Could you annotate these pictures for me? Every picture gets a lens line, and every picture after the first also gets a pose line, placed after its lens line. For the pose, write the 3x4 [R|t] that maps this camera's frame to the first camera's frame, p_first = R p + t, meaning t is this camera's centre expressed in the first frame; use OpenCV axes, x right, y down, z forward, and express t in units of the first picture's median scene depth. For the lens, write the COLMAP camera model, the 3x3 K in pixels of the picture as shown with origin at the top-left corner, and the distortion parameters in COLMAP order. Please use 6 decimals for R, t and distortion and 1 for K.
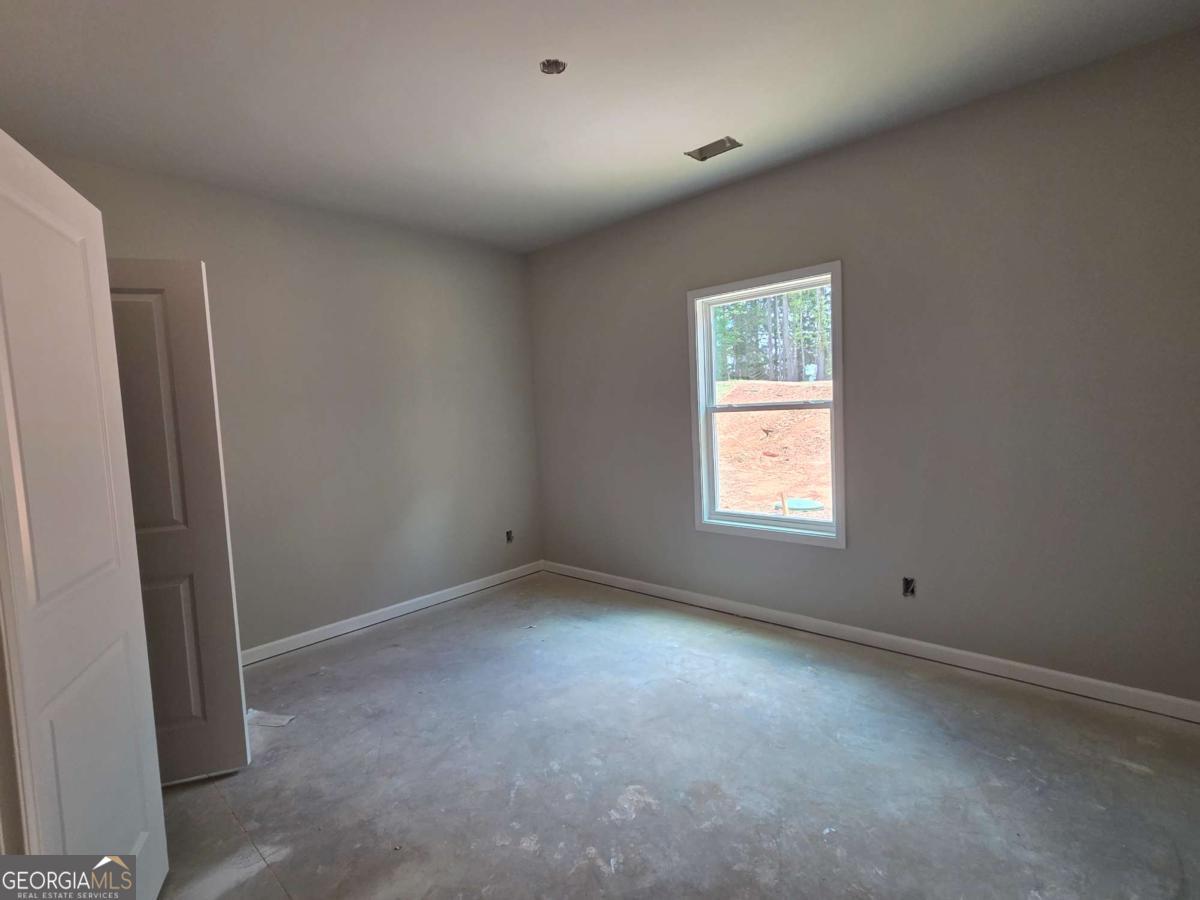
lens RADIAL K [[575.1, 0, 595.7], [0, 575.1, 447.3], [0, 0, 1]] dist [0.005247, 0.001885]
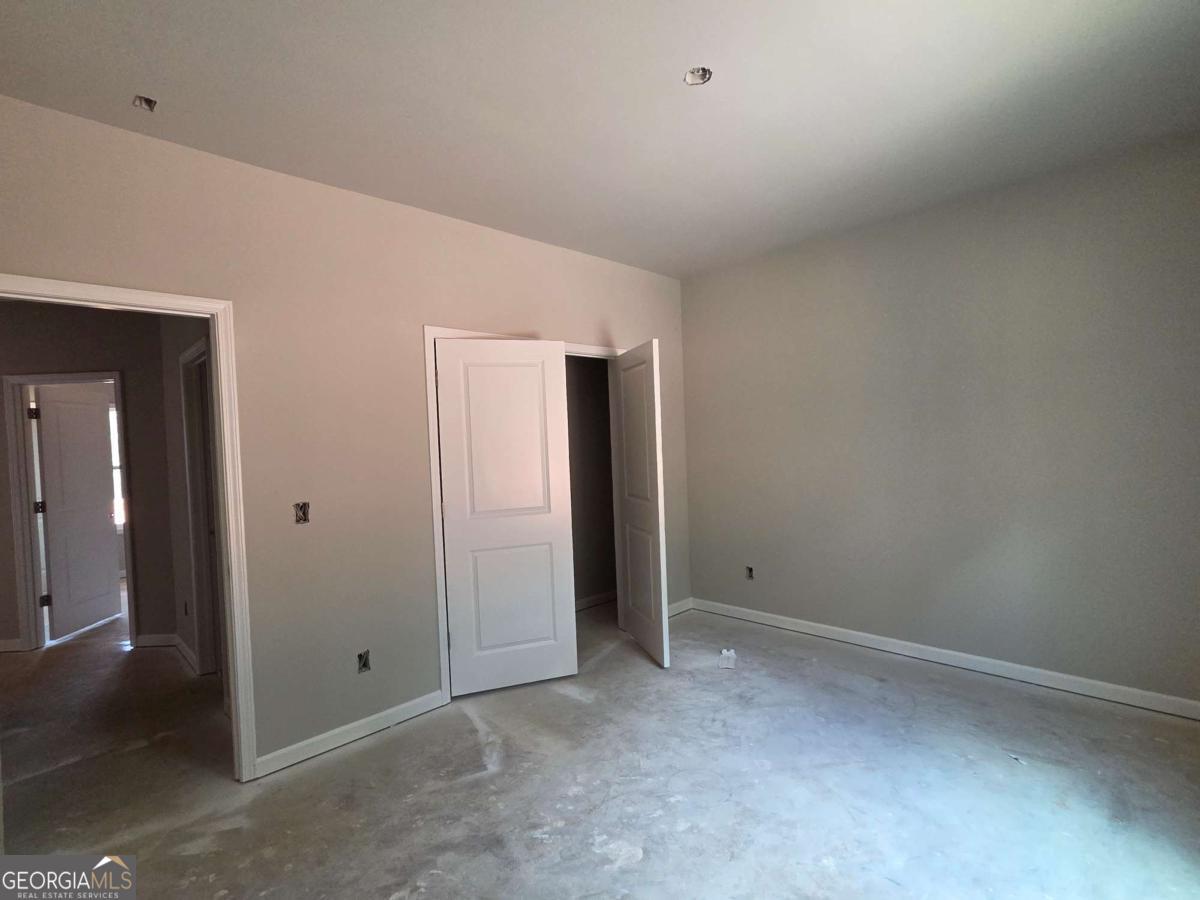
lens RADIAL K [[575.1, 0, 596.5], [0, 575.1, 454.3], [0, 0, 1]] dist [0.005247, 0.001885]
pose [[-0.042222, 0.073749, -0.996383, 0.821223], [-0.025029, 0.996881, 0.074847, -0.112013], [0.998795, 0.028098, -0.040245, 0.808333]]
